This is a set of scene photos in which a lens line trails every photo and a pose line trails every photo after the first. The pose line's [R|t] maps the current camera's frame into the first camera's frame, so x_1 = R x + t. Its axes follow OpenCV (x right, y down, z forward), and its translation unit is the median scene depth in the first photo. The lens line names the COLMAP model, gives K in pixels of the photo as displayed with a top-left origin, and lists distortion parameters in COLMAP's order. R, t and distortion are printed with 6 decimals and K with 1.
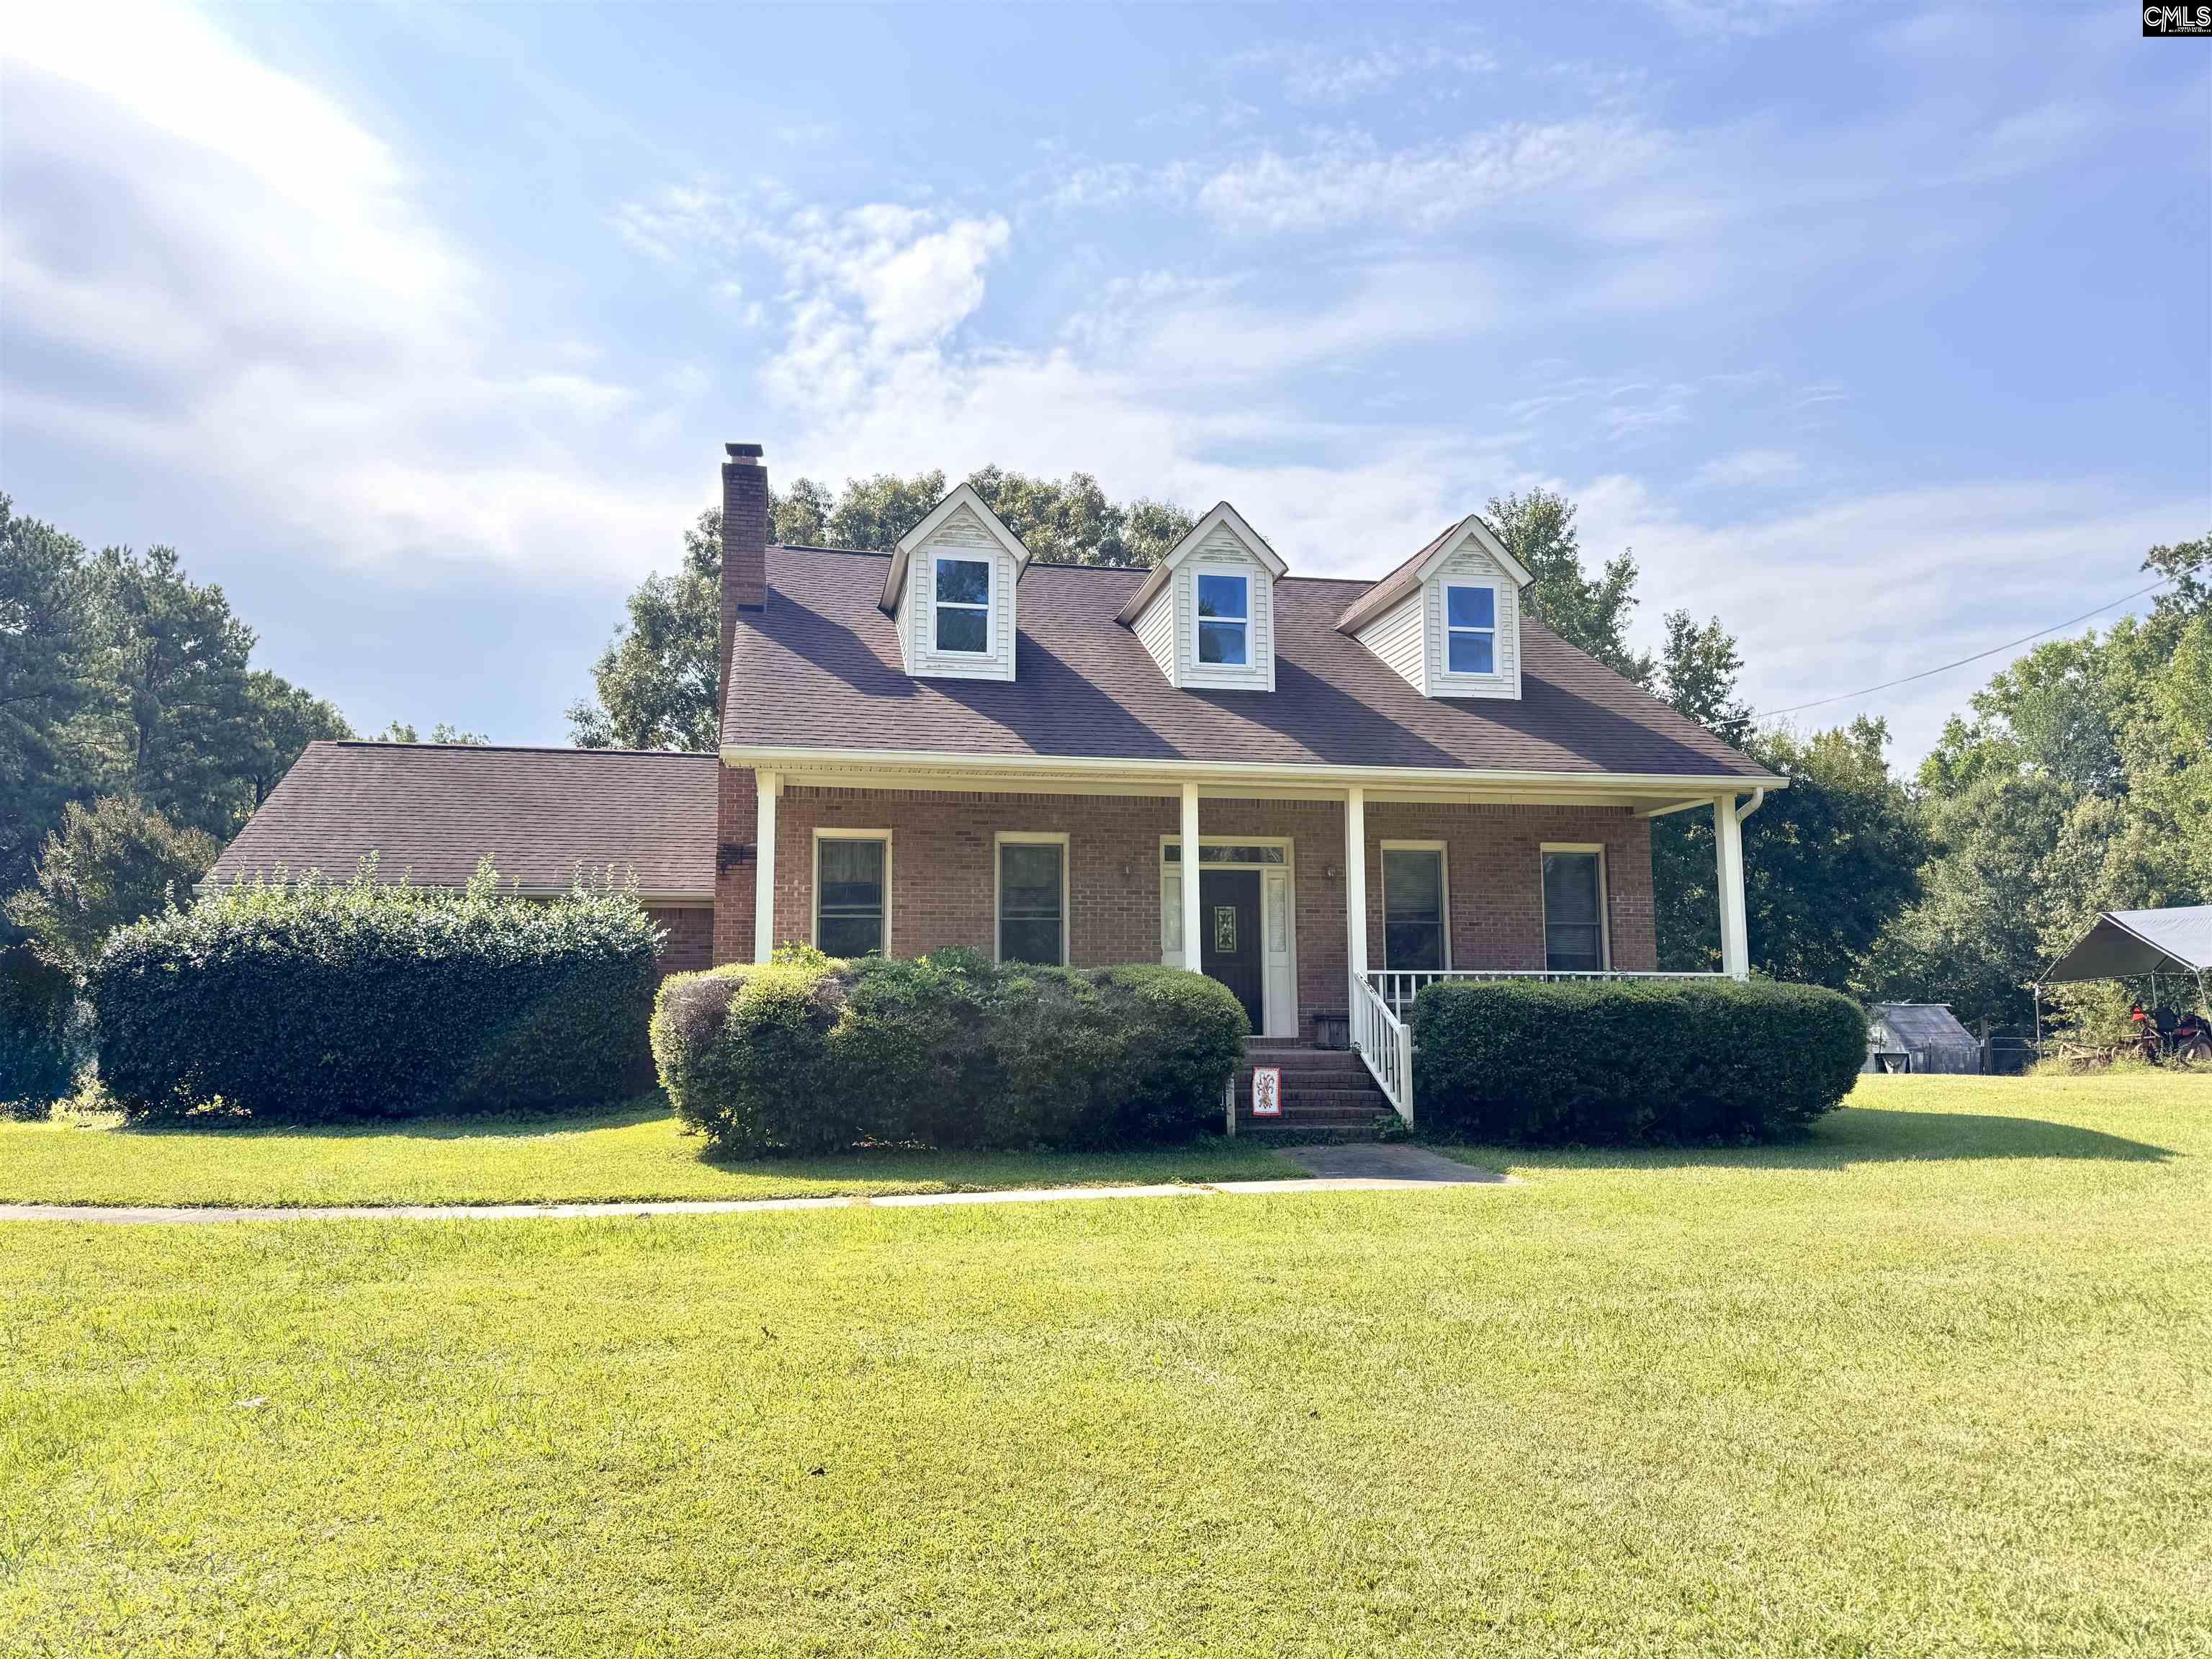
lens RADIAL K [[1564.8, 0, 1113.0], [0, 1564.8, 834.7], [0, 0, 1]] dist [0.173322, -0.346304]
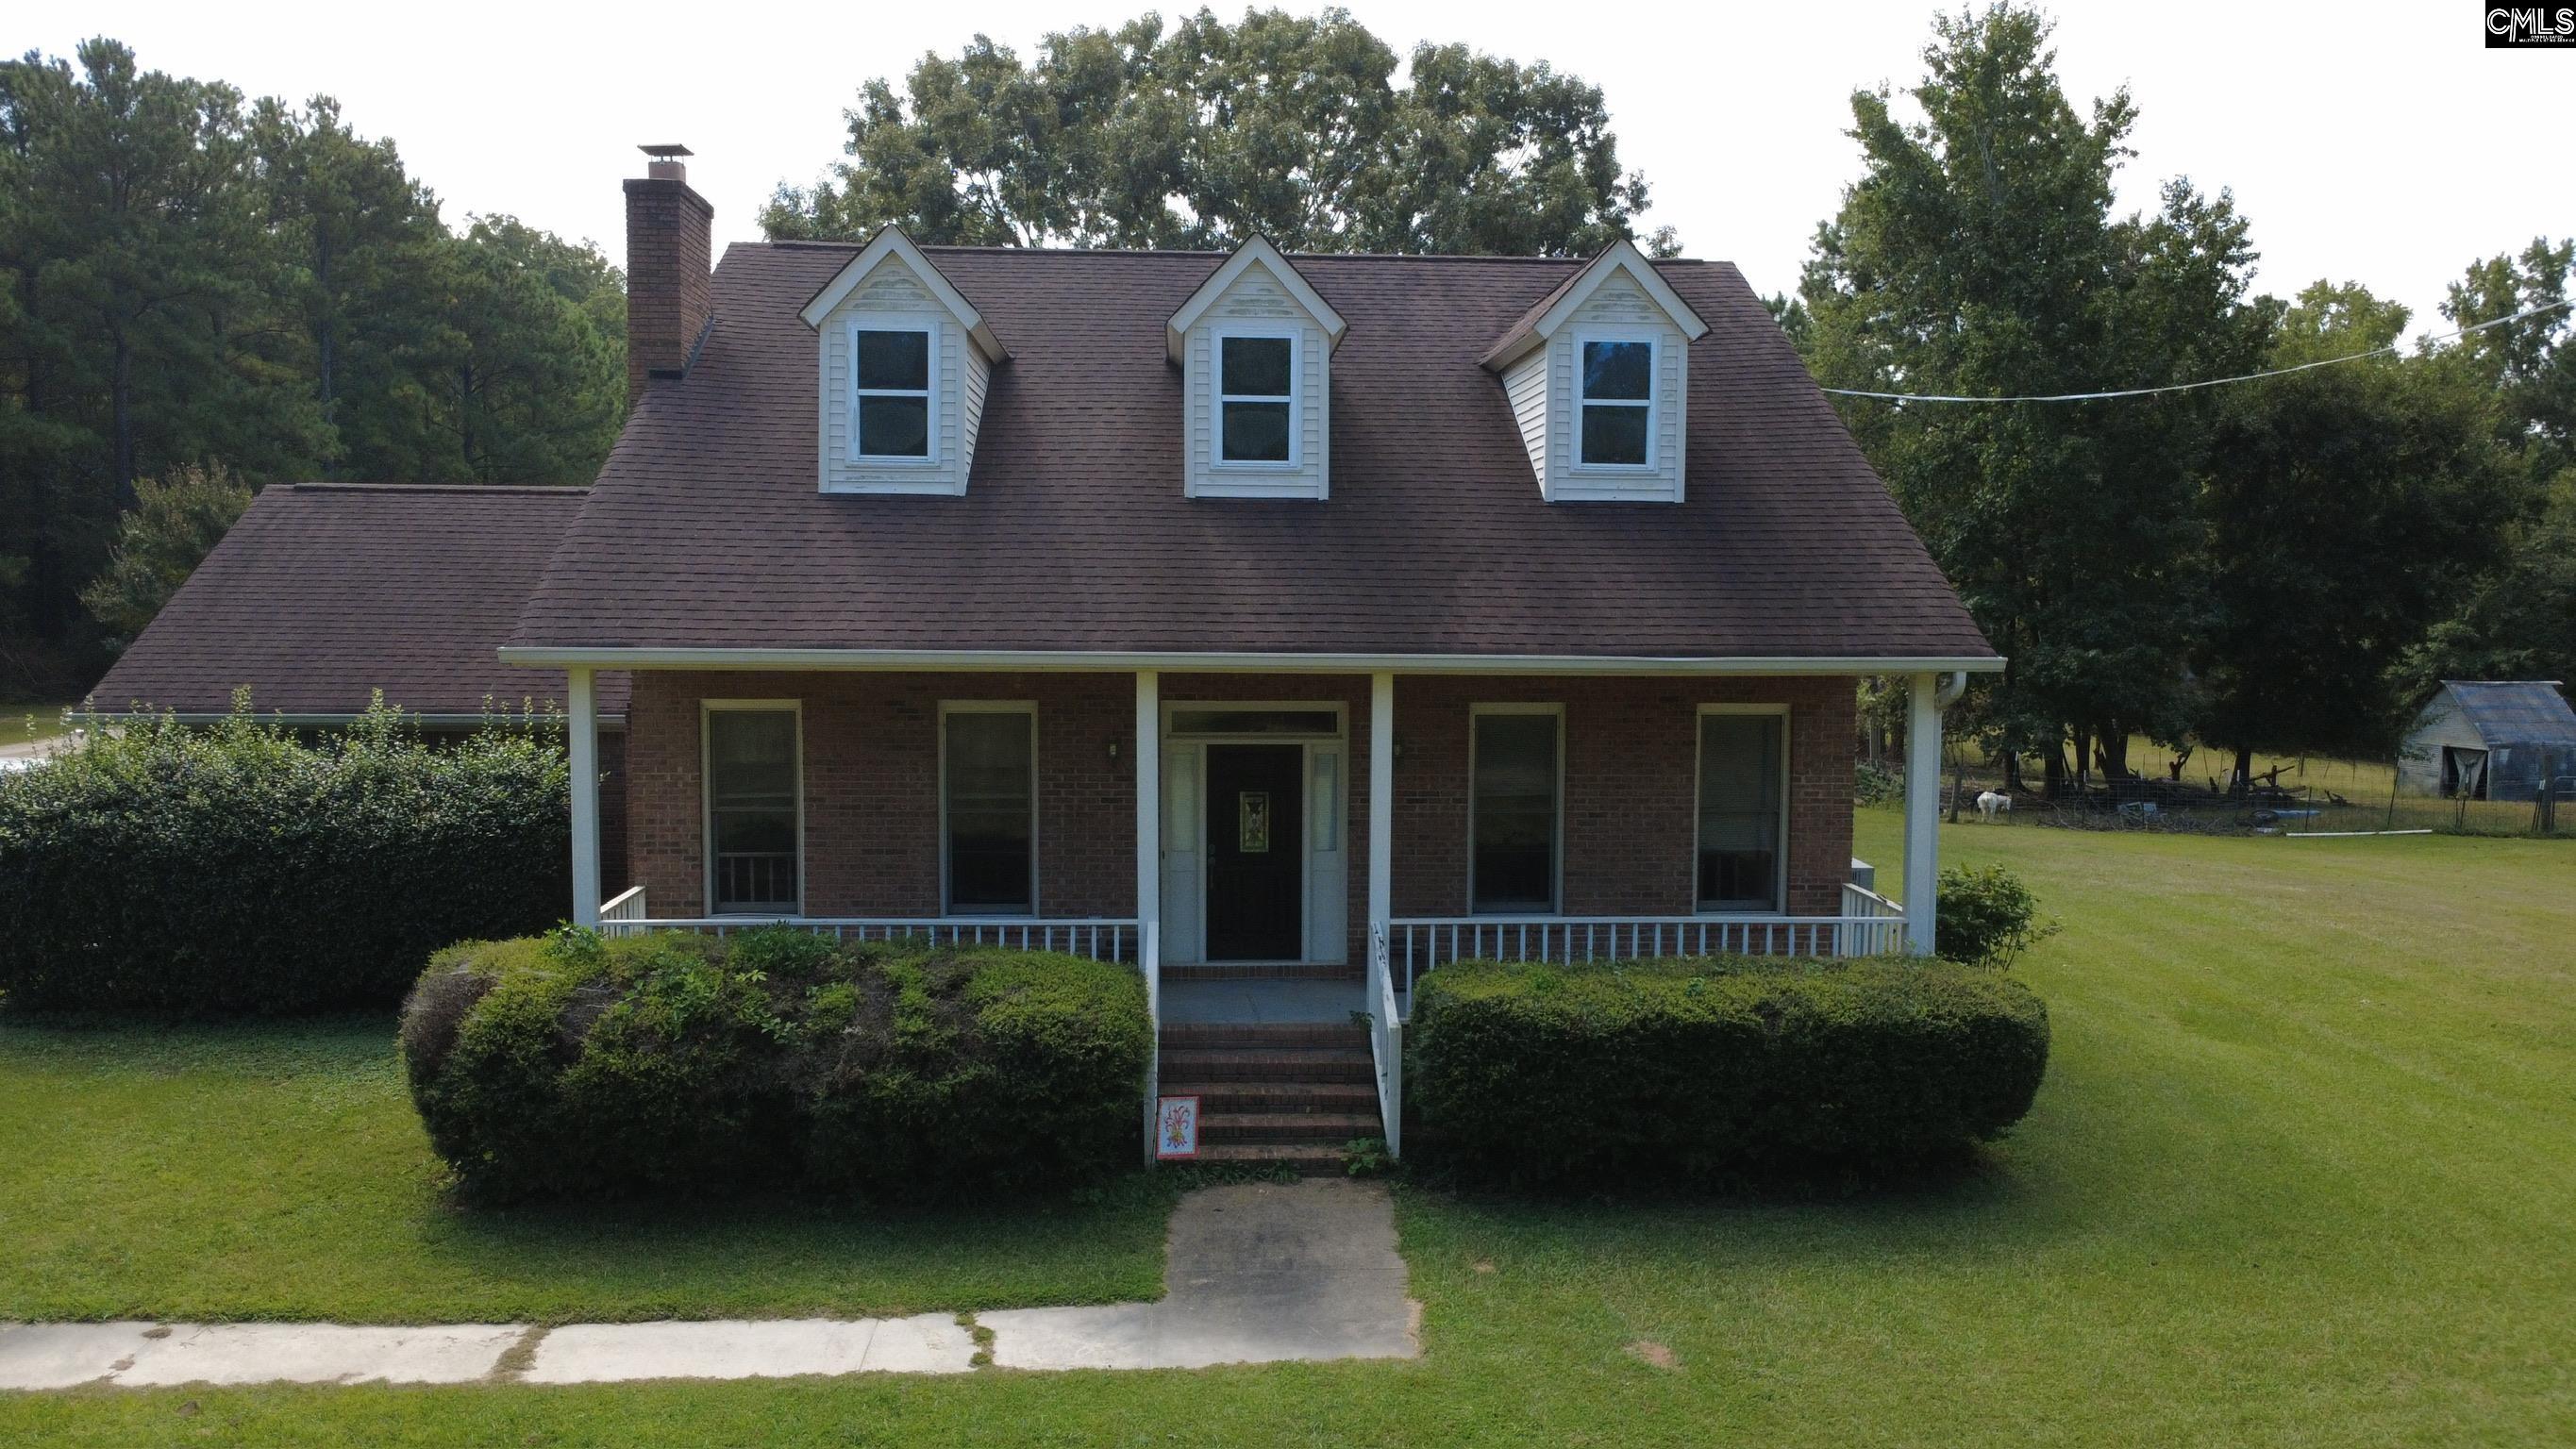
lens RADIAL K [[1915.5, 0, 1288.0], [0, 1915.5, 724.5], [0, 0, 1]] dist [0.004950, 0.002922]
pose [[0.989019, 0.023160, -0.145962, 0.226653], [0.004882, 0.981986, 0.188893, -0.163272], [0.147708, -0.187531, 0.971089, 0.118654]]
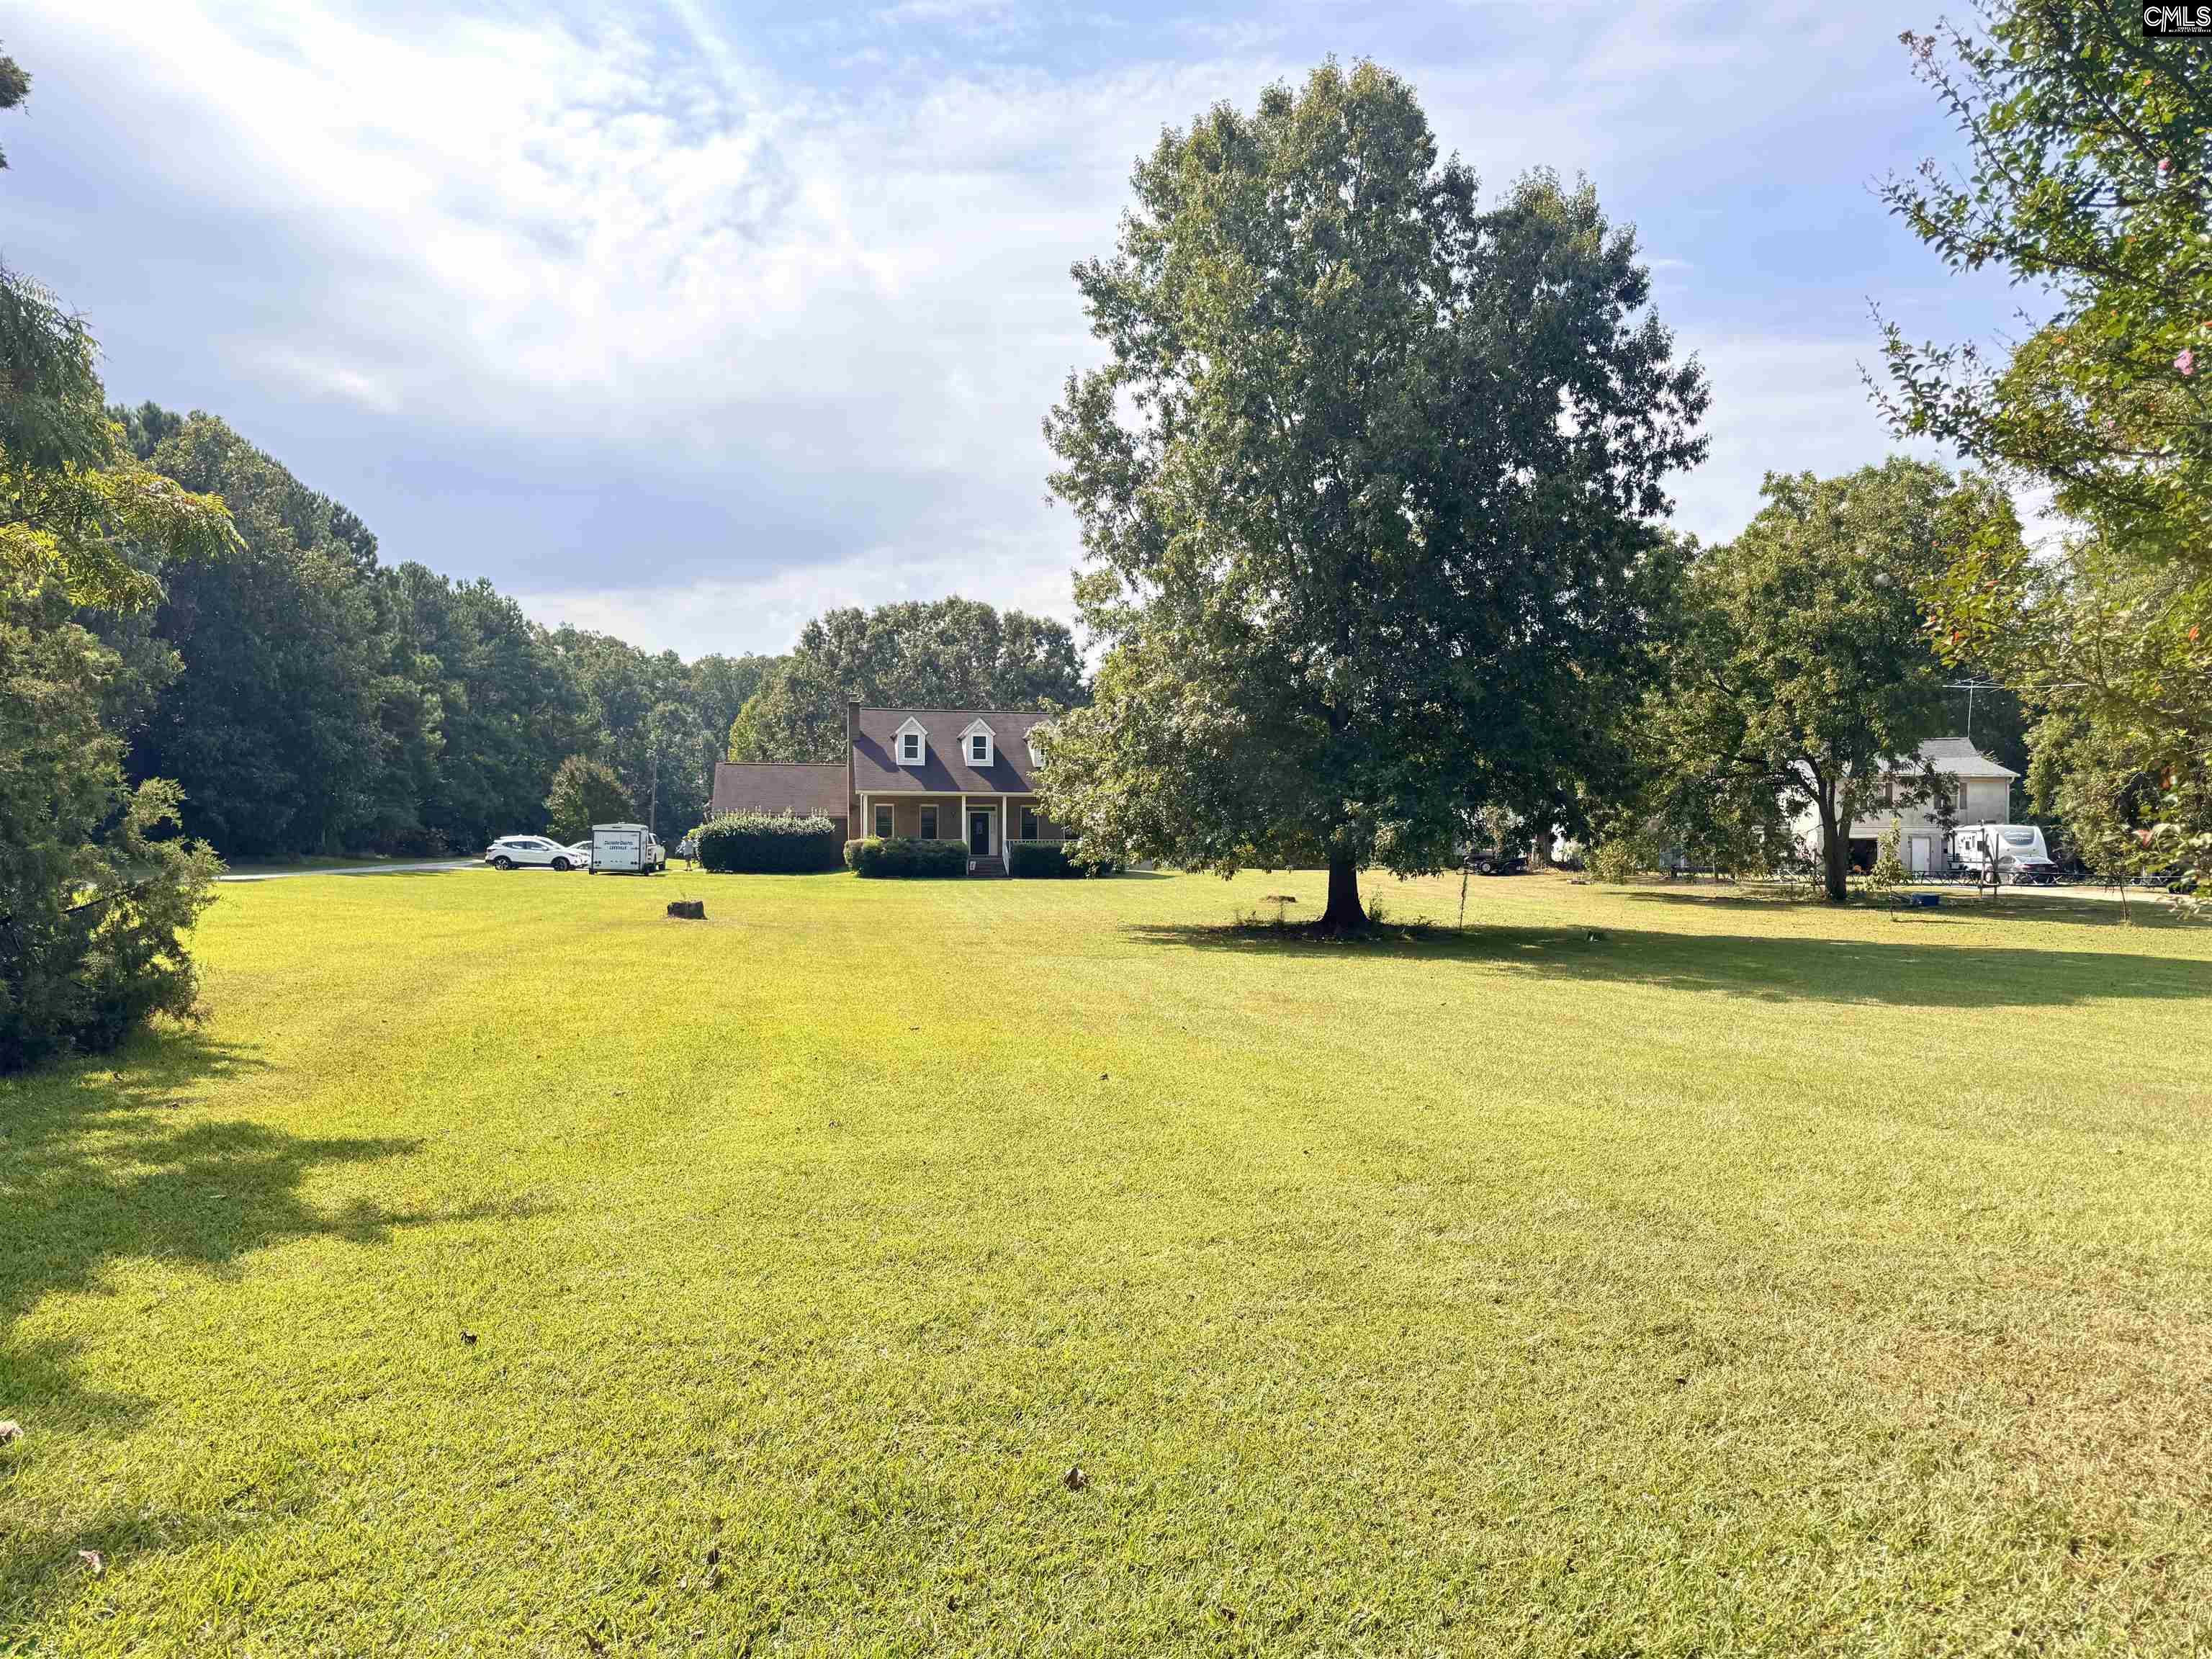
lens RADIAL K [[1564.8, 0, 1113.0], [0, 1564.8, 834.7], [0, 0, 1]] dist [0.173322, -0.346304]
pose [[0.999924, 0.006984, -0.010135, 0.457242], [-0.005815, 0.993789, 0.111127, -0.369544], [0.010849, -0.111060, 0.993754, -2.966173]]
